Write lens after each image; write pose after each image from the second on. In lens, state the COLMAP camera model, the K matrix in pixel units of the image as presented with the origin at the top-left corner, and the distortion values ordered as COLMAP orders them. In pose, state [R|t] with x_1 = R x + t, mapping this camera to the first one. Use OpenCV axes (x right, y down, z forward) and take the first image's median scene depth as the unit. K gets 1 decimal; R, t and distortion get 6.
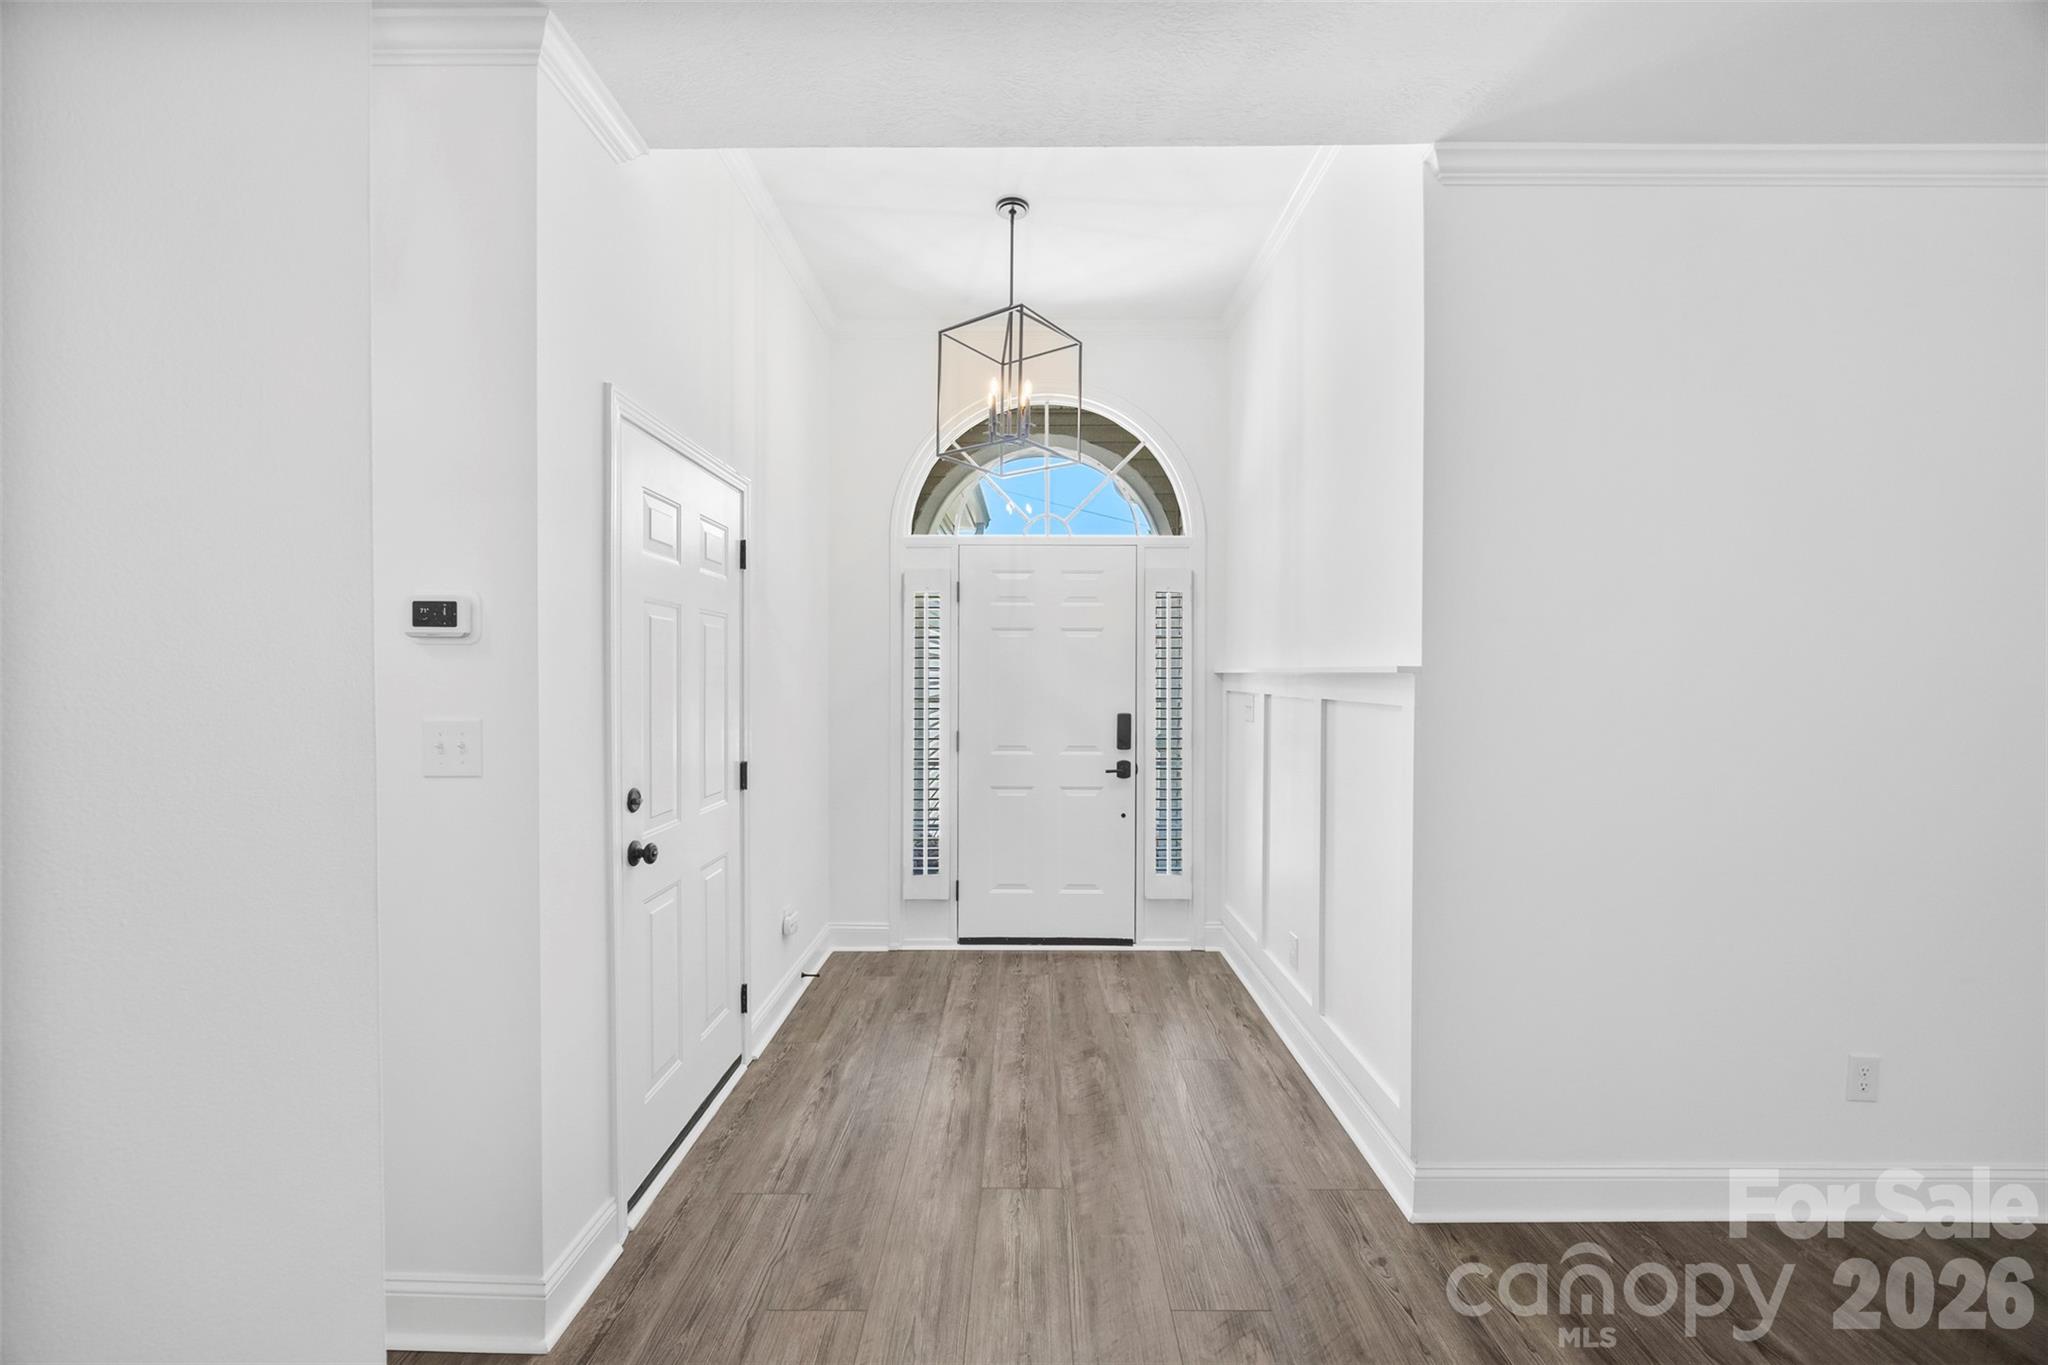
lens RADIAL K [[783.4, 0, 1030.2], [0, 783.4, 662.8], [0, 0, 1]] dist [0.000923, -0.000088]
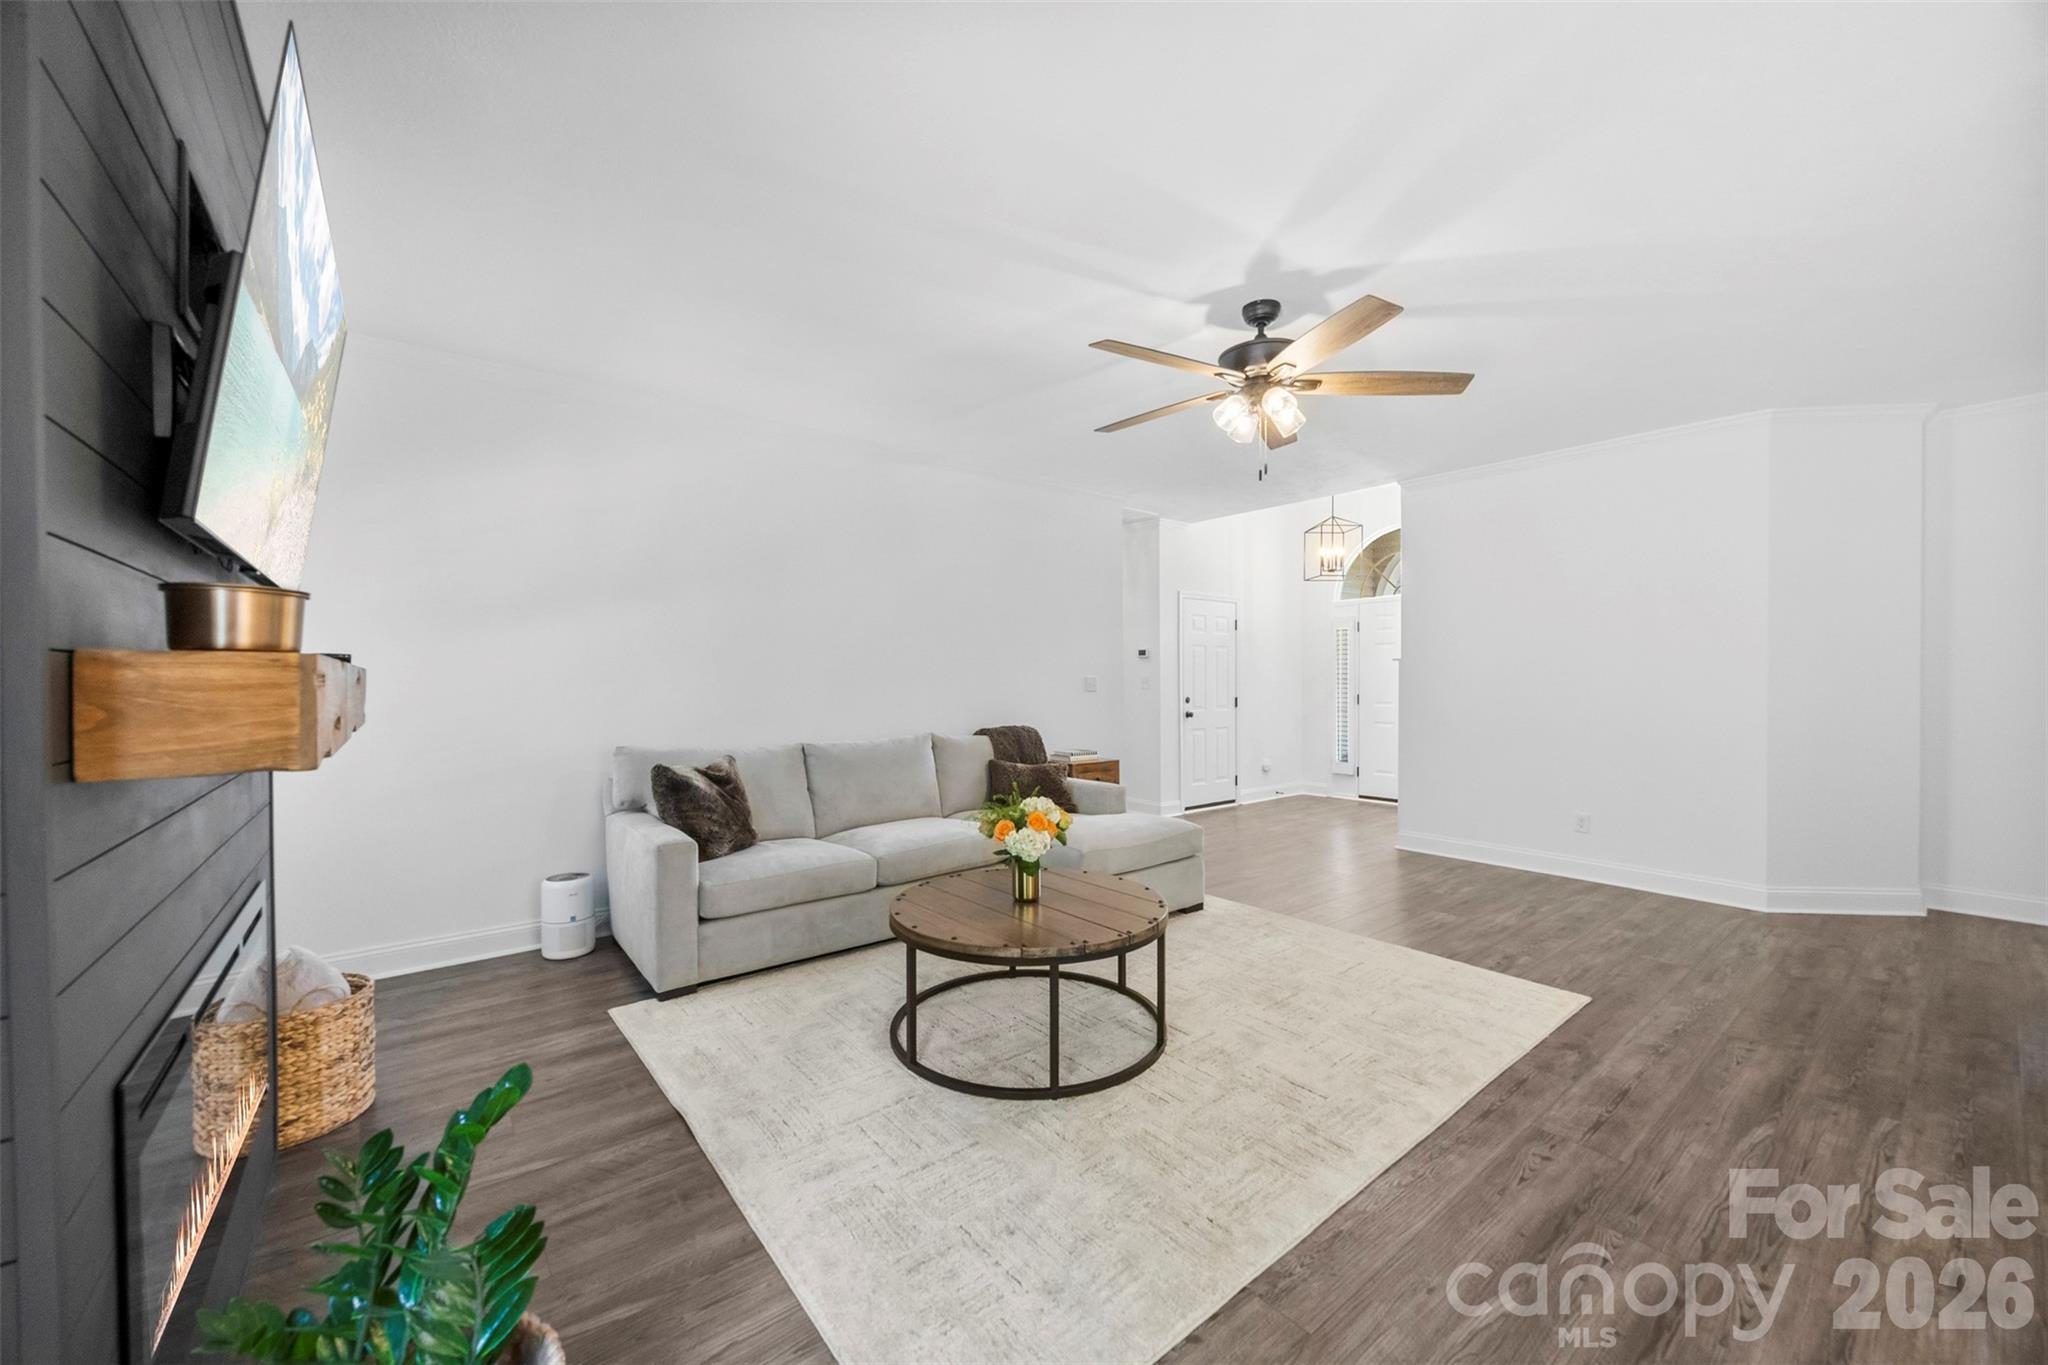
lens RADIAL K [[783.4, 0, 1030.2], [0, 783.4, 662.8], [0, 0, 1]] dist [0.000923, -0.000088]
pose [[0.626186, -0.019862, -0.779421, 1.906036], [0.015265, 0.999796, -0.013214, 0.035496], [0.779524, -0.003623, 0.626362, -1.883977]]
